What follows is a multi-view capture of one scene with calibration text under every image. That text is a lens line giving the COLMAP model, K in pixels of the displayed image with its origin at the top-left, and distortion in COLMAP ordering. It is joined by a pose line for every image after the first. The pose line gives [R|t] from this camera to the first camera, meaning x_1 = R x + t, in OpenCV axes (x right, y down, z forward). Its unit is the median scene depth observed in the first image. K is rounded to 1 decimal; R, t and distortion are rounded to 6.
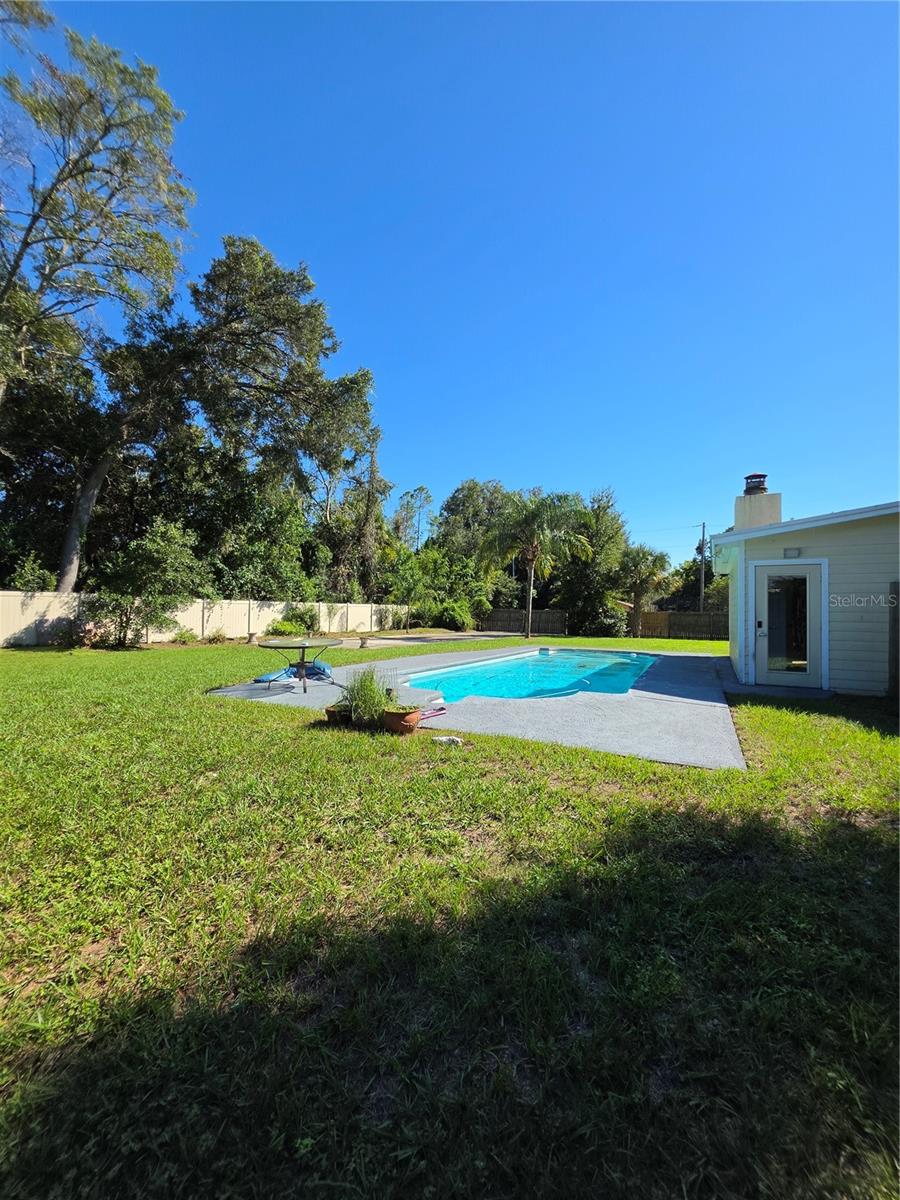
lens RADIAL K [[483.9, 0, 451.8], [0, 483.9, 592.0], [0, 0, 1]] dist [-0.004065, 0.000831]
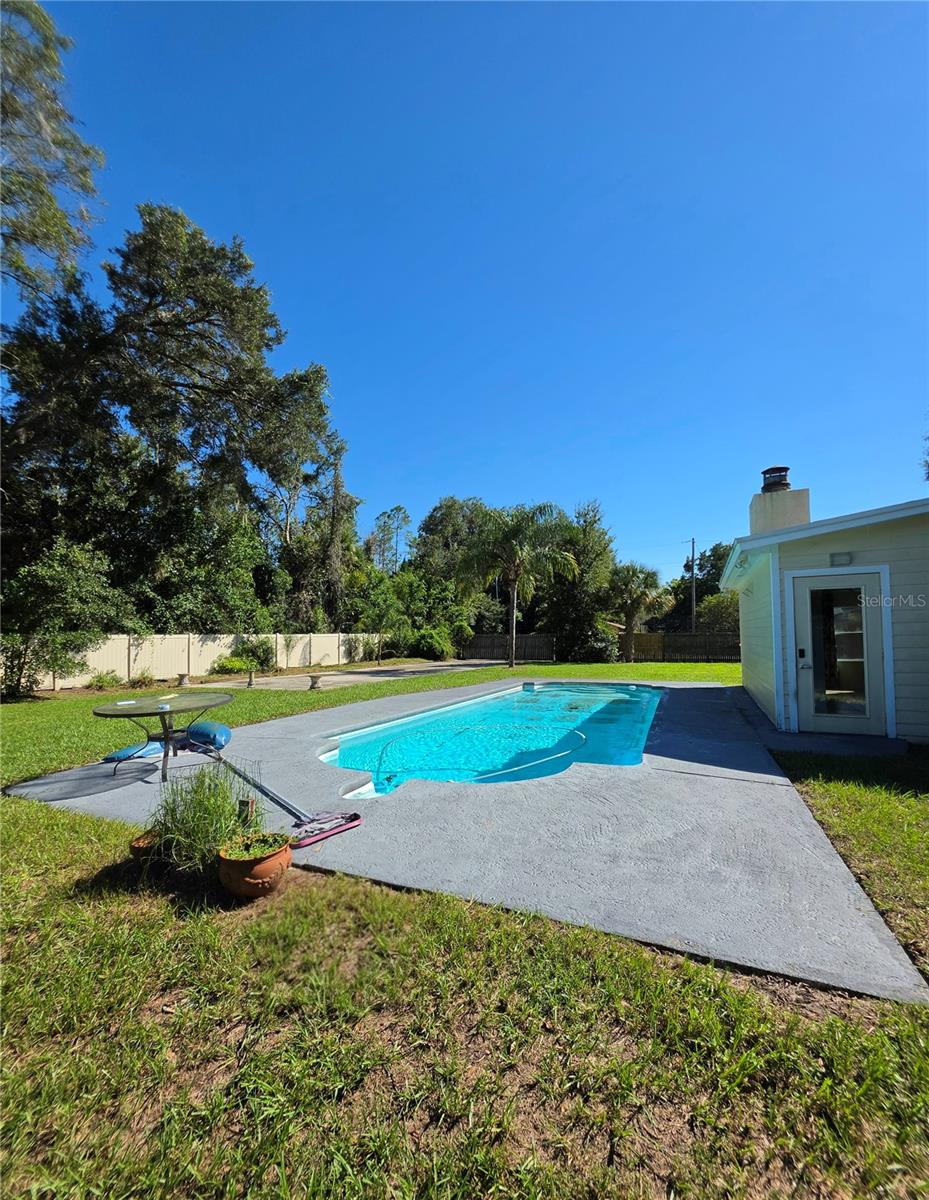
lens RADIAL K [[497.0, 0, 466.2], [0, 497.0, 610.8], [0, 0, 1]] dist [-0.007105, 0.001500]
pose [[0.997938, -0.025392, 0.058946, 0.024983], [0.026039, 0.999608, -0.010238, -0.002527], [-0.058663, 0.011752, 0.998209, 0.099430]]
